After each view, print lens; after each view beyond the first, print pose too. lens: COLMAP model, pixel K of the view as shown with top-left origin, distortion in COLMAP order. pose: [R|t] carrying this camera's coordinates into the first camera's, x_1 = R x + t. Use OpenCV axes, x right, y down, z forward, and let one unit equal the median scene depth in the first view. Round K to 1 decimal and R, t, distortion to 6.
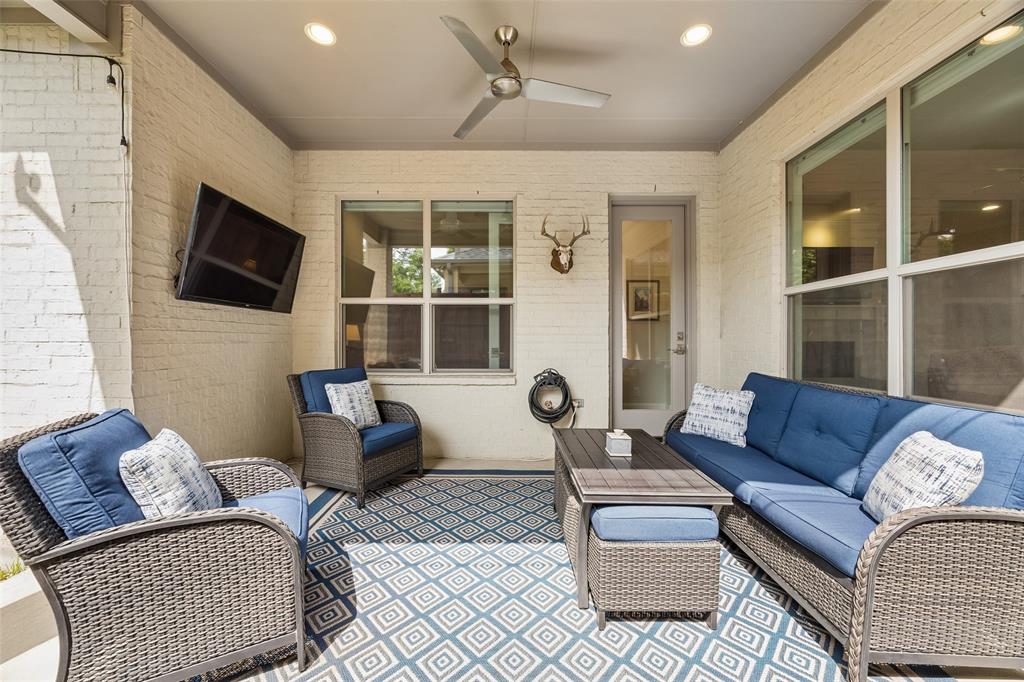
lens RADIAL K [[386.2, 0, 509.1], [0, 386.2, 338.3], [0, 0, 1]] dist [-0.004143, 0.000559]
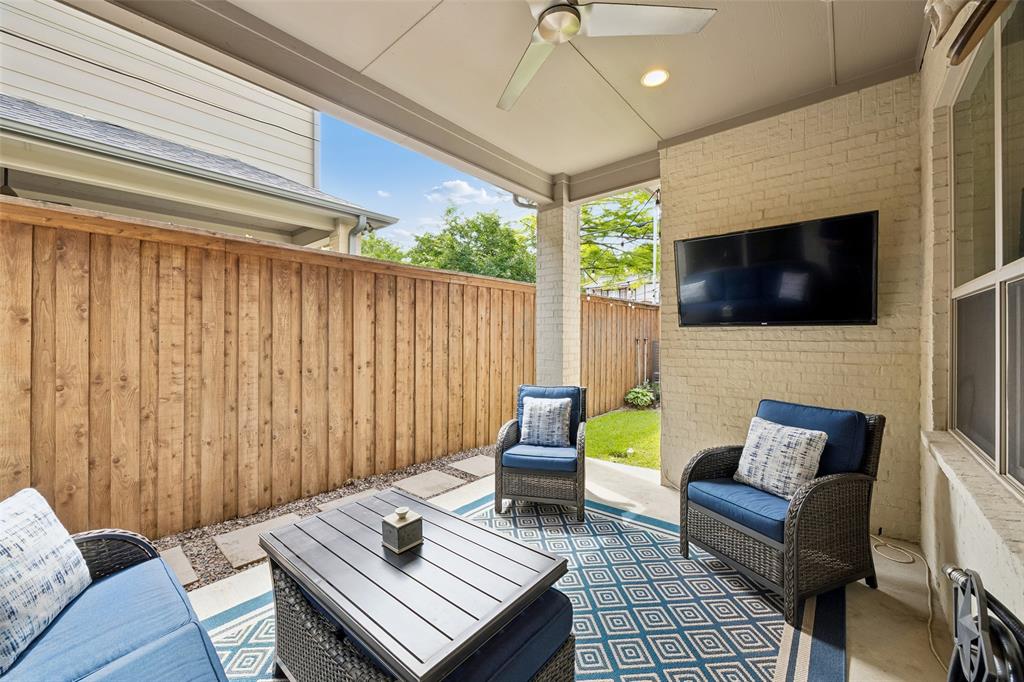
lens RADIAL K [[386.2, 0, 511.1], [0, 386.2, 340.2], [0, 0, 1]] dist [-0.004143, 0.000559]
pose [[-0.657176, 0.000538, -0.753737, 0.524552], [-0.000081, 1.000000, 0.000784, -0.047516], [0.753737, 0.000576, -0.657176, 1.267171]]
